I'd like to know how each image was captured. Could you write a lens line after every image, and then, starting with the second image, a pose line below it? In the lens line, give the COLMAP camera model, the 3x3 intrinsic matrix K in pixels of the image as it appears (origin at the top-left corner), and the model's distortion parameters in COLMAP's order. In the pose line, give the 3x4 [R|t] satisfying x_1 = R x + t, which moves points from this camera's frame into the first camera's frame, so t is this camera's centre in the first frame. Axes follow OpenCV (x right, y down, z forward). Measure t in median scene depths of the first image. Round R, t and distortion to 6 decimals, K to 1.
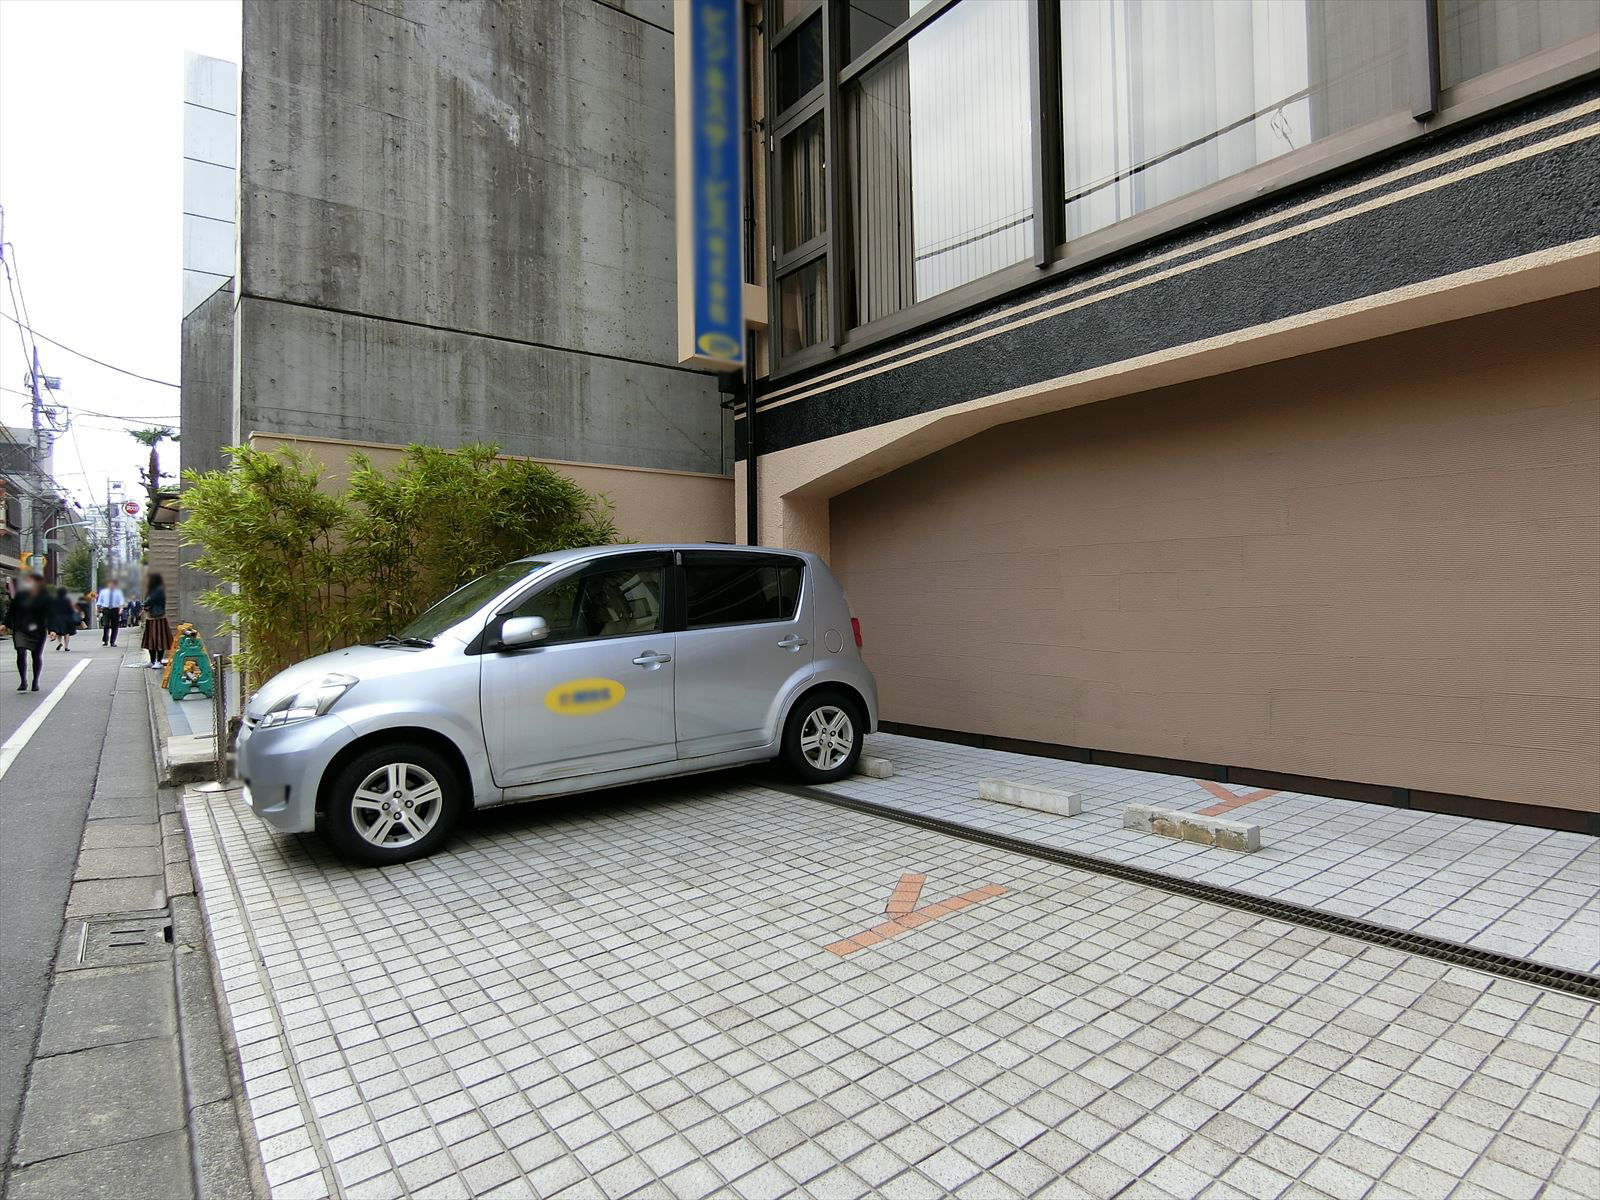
lens RADIAL K [[914.8, 0, 800.5], [0, 914.8, 597.1], [0, 0, 1]] dist [-0.019030, 0.000073]
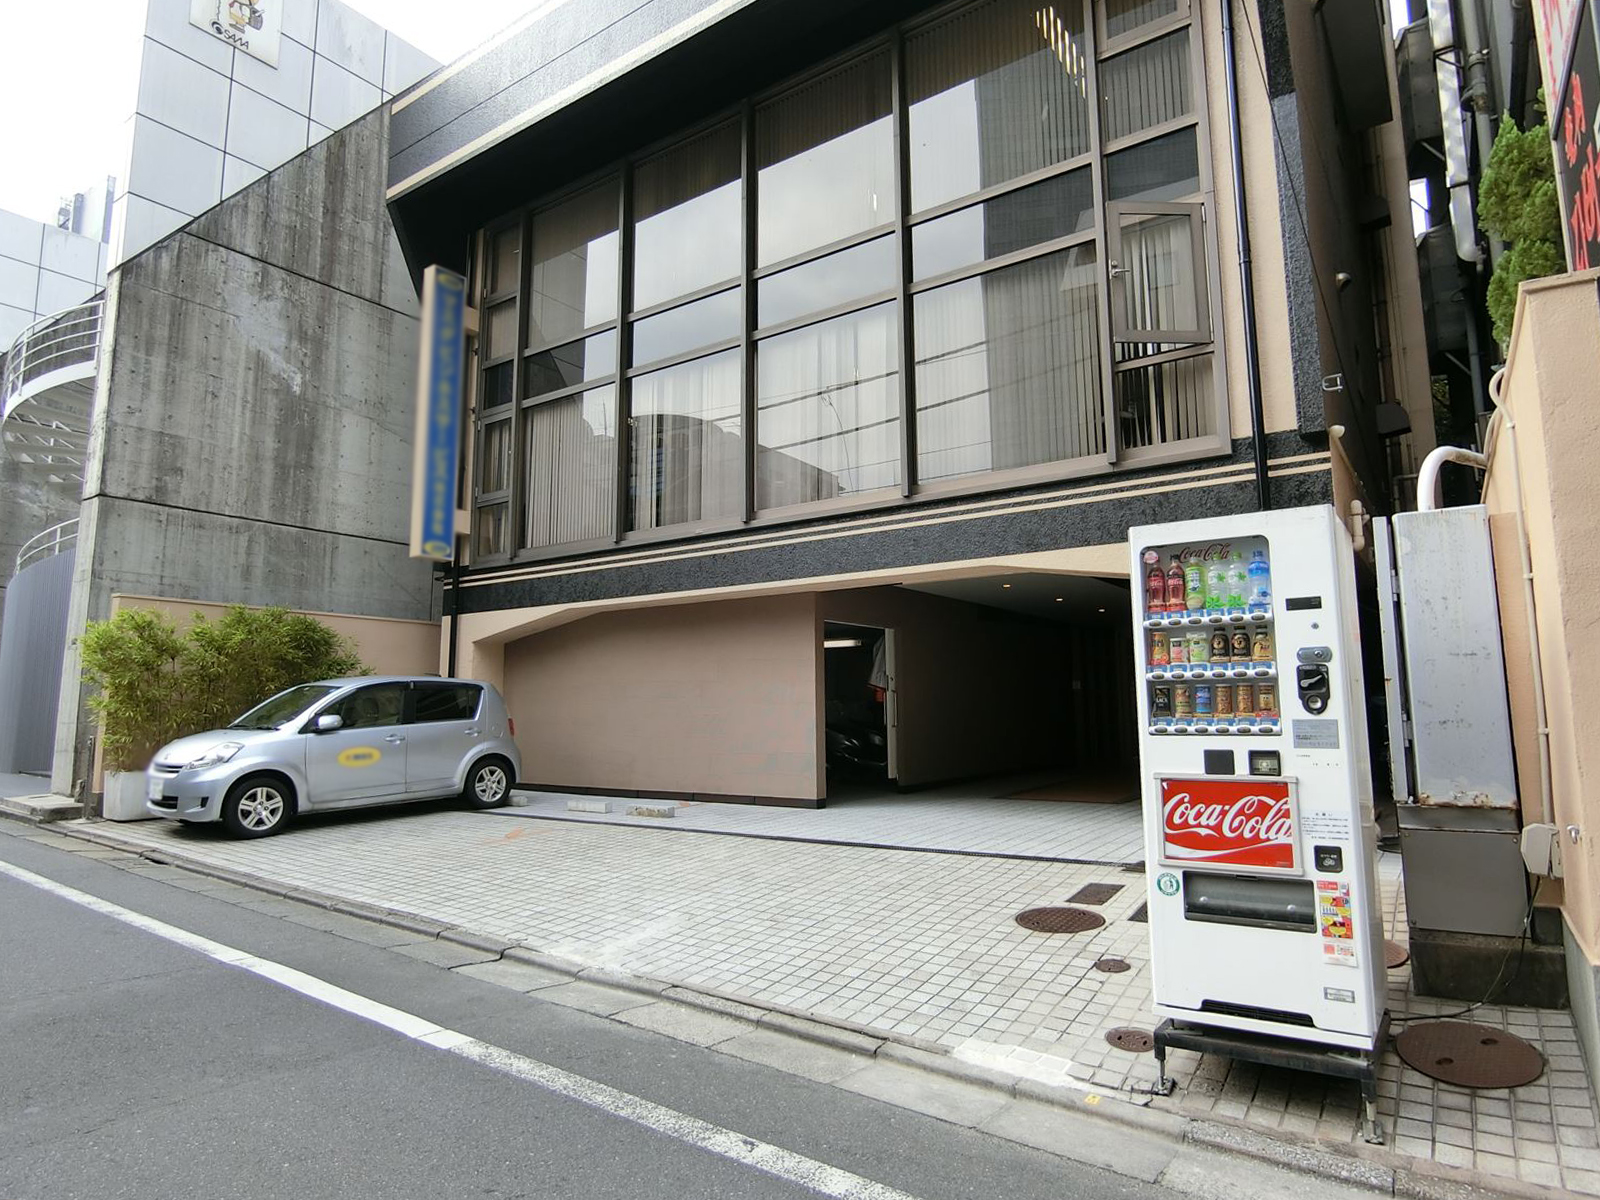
lens RADIAL K [[914.8, 0, 794.0], [0, 914.8, 599.6], [0, 0, 1]] dist [-0.019030, 0.000073]
pose [[0.949824, 0.052267, 0.308386, 0.017779], [-0.017006, 0.993111, -0.115939, -0.009215], [-0.312321, 0.104877, 0.944170, -0.718090]]
